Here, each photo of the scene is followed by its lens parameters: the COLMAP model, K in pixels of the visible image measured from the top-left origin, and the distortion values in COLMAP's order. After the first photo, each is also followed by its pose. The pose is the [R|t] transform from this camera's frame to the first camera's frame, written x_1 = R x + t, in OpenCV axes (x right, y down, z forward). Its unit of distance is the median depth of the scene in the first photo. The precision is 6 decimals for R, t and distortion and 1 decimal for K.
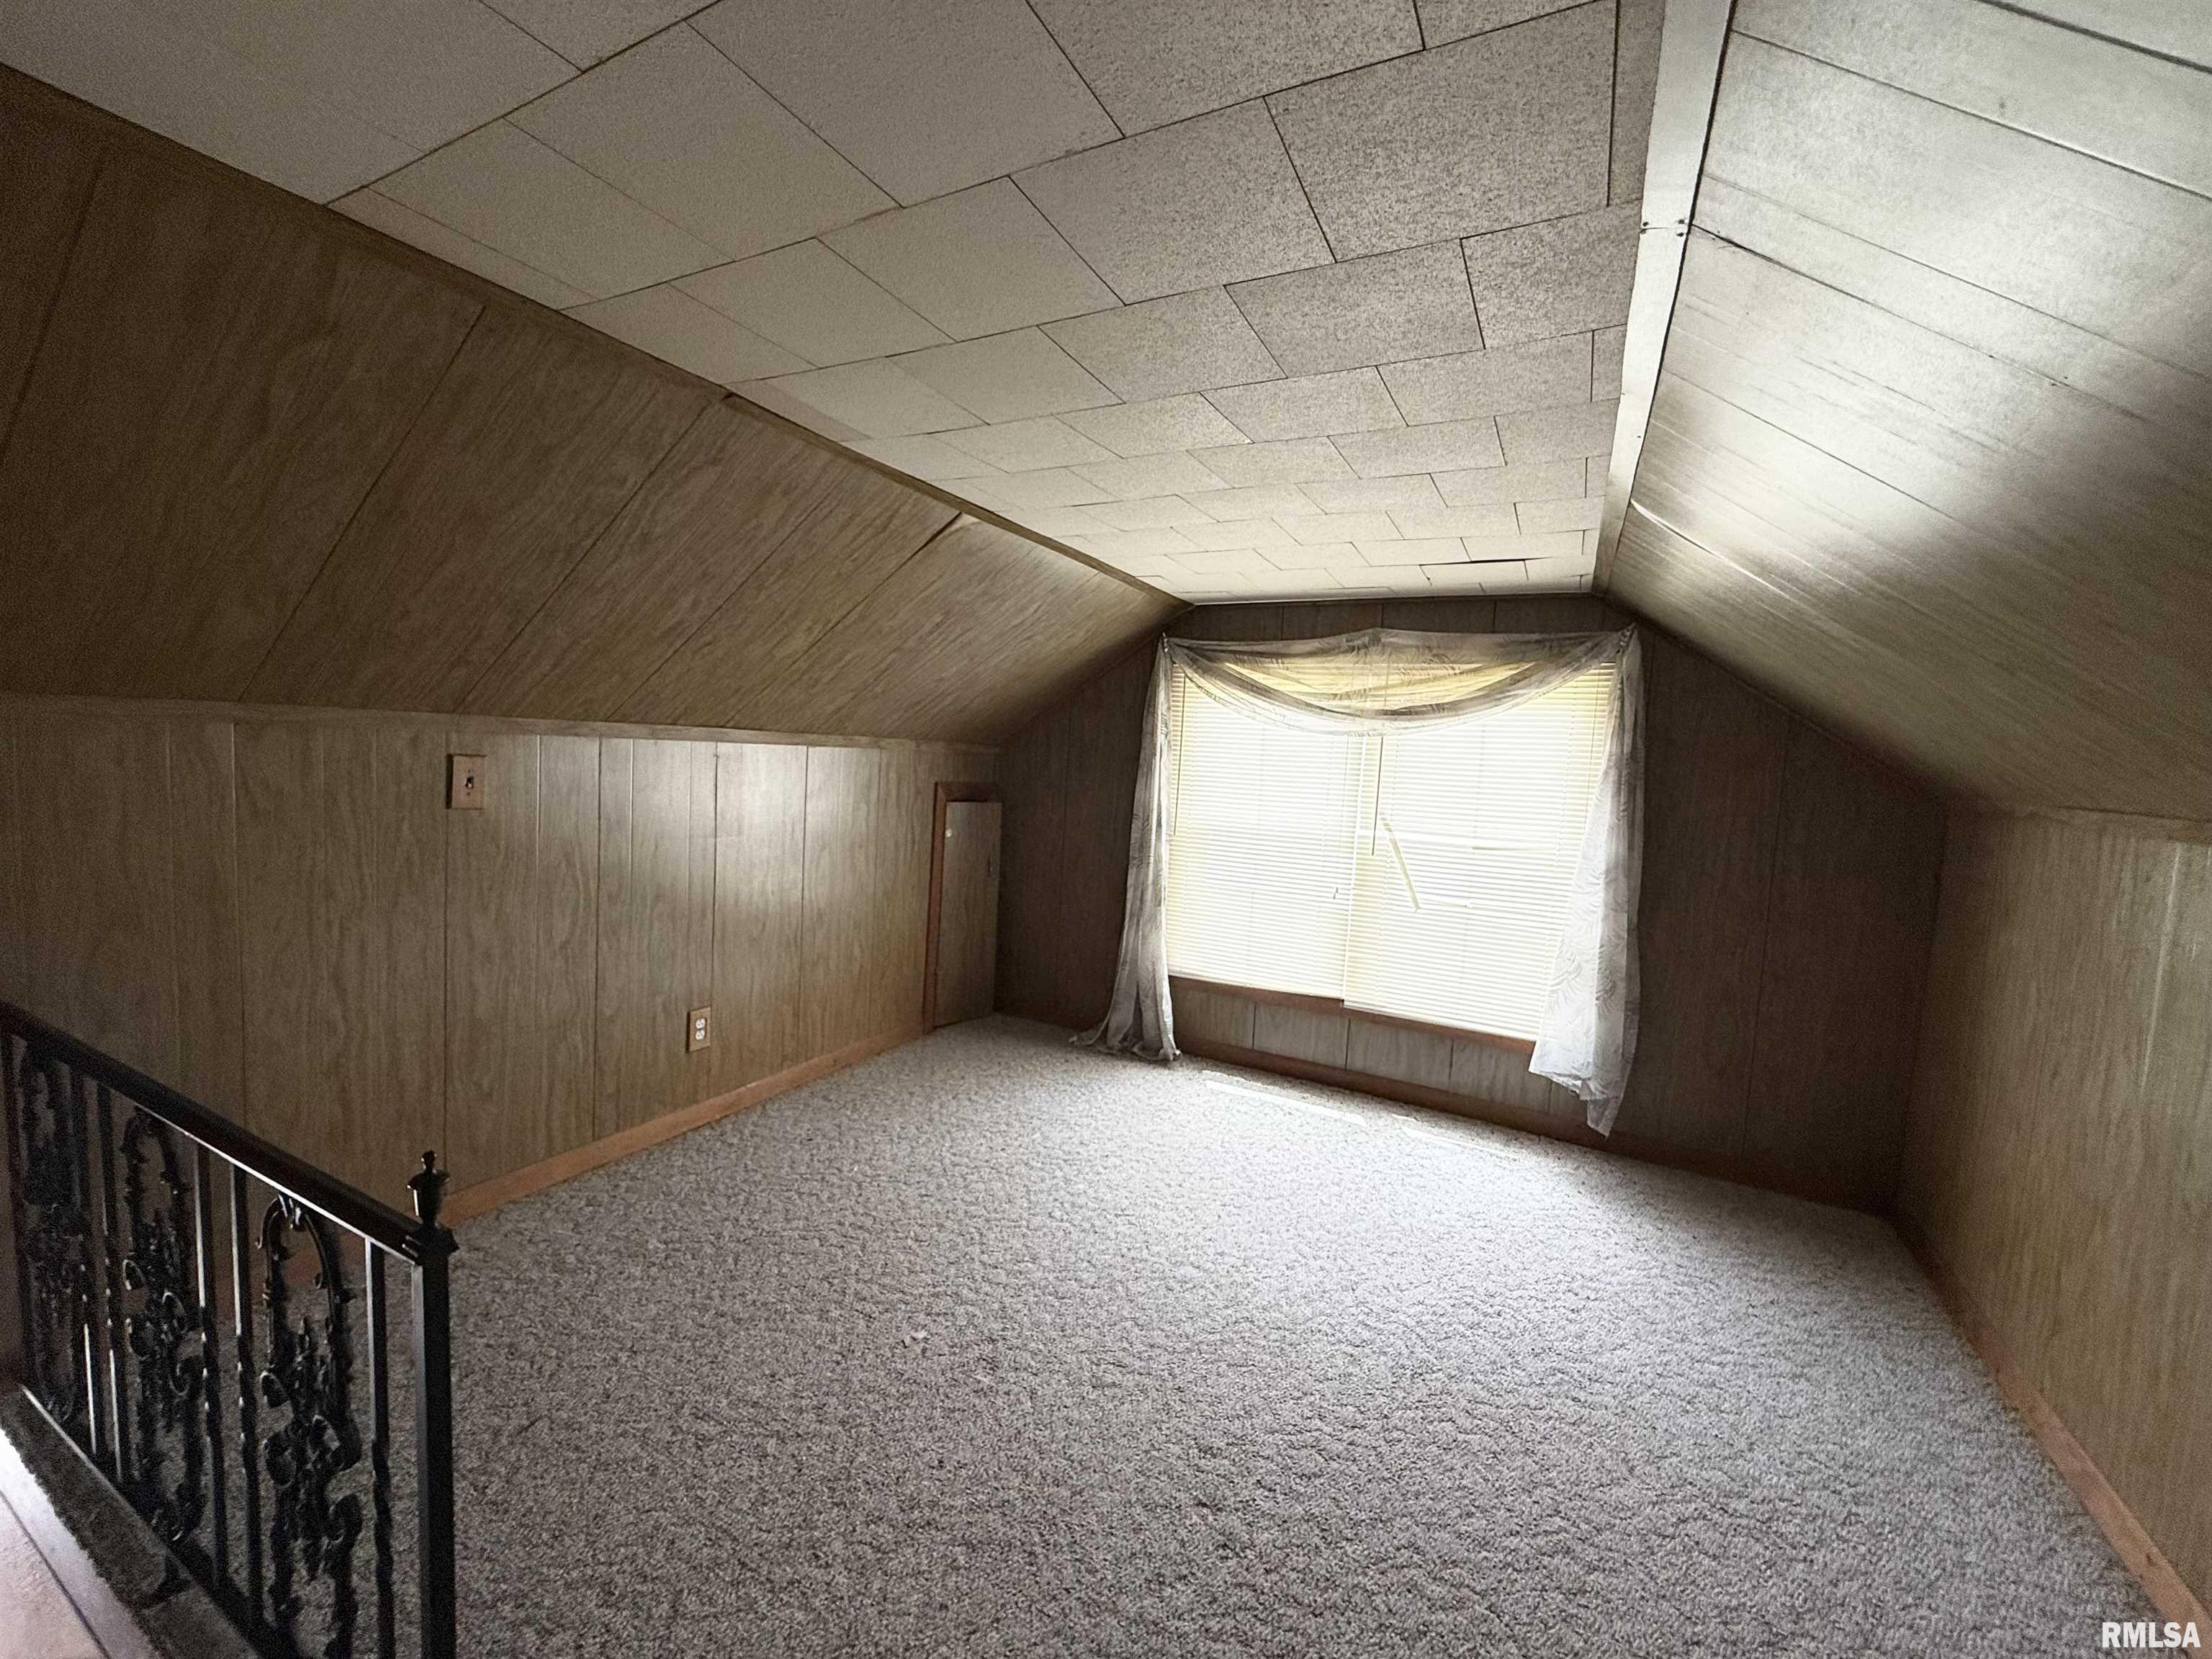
lens RADIAL K [[886.8, 0, 1102.6], [0, 886.8, 828.0], [0, 0, 1]] dist [-0.002151, 0.000830]
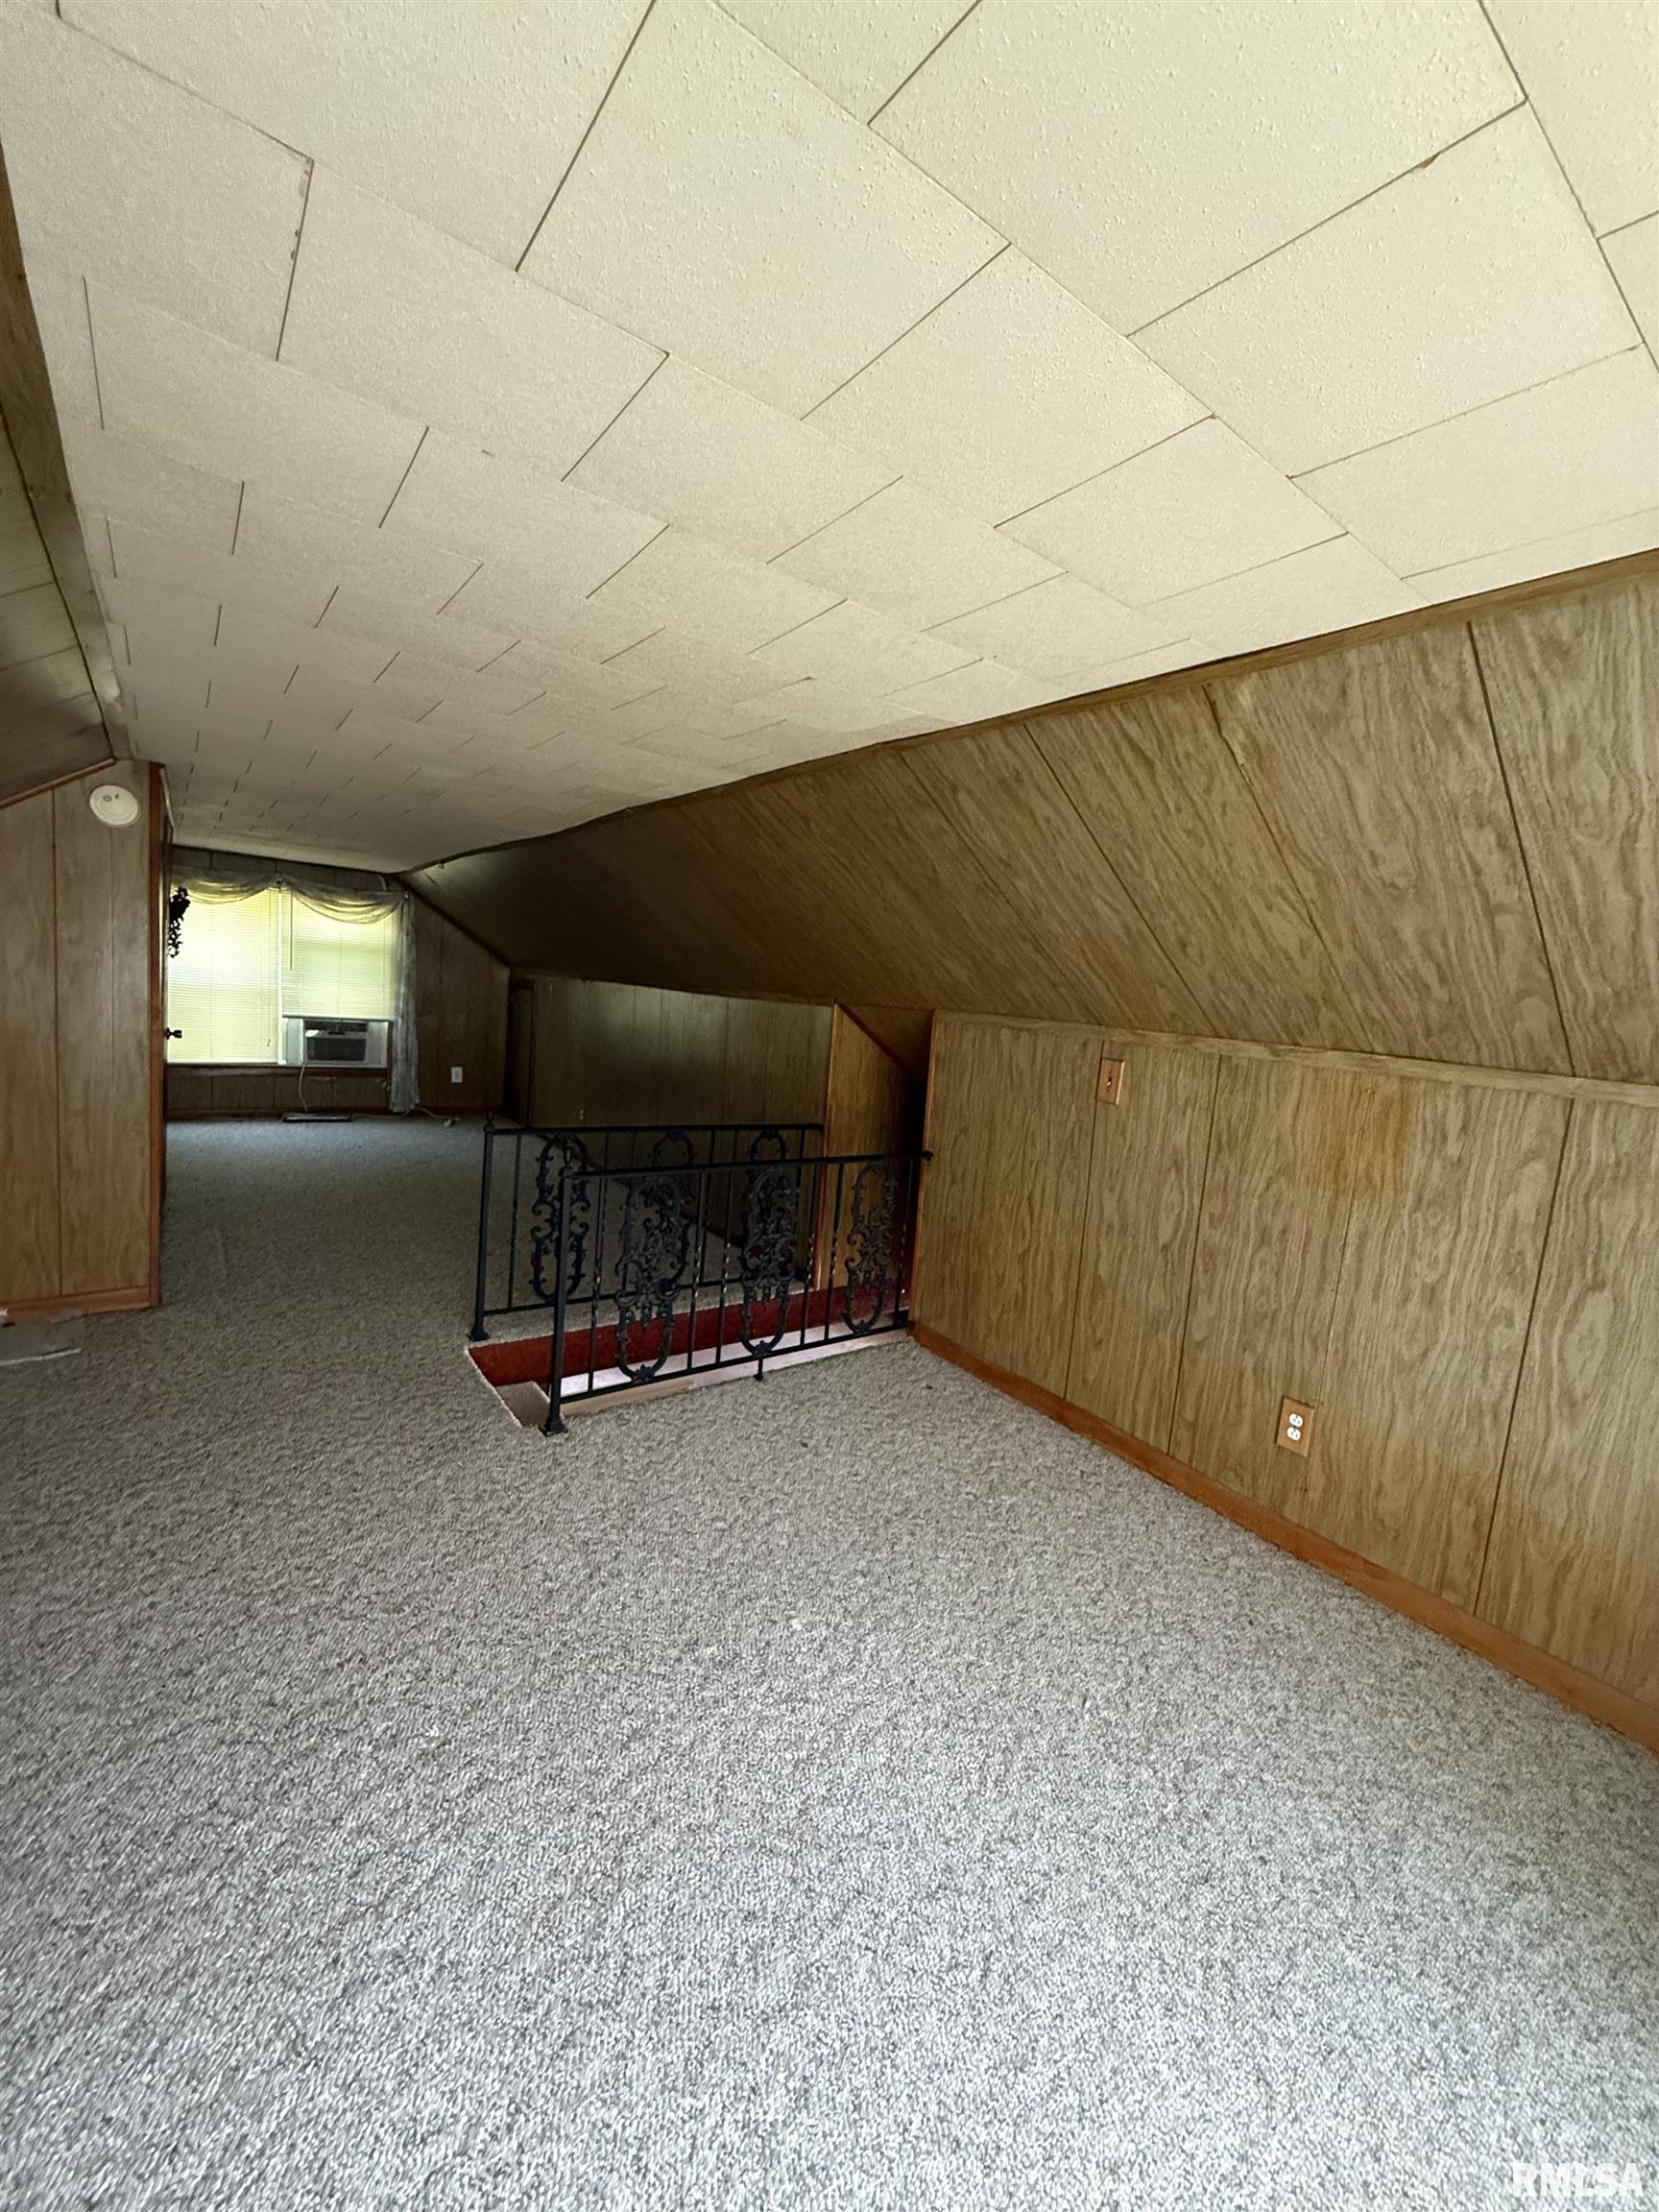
lens RADIAL K [[886.8, 0, 827.1], [0, 886.8, 1101.6], [0, 0, 1]] dist [-0.002151, 0.000830]
pose [[-0.422636, 0.025909, -0.905929, 0.593090], [-0.192558, 0.974202, 0.117694, -0.096323], [0.885607, 0.224185, -0.406744, 1.196954]]
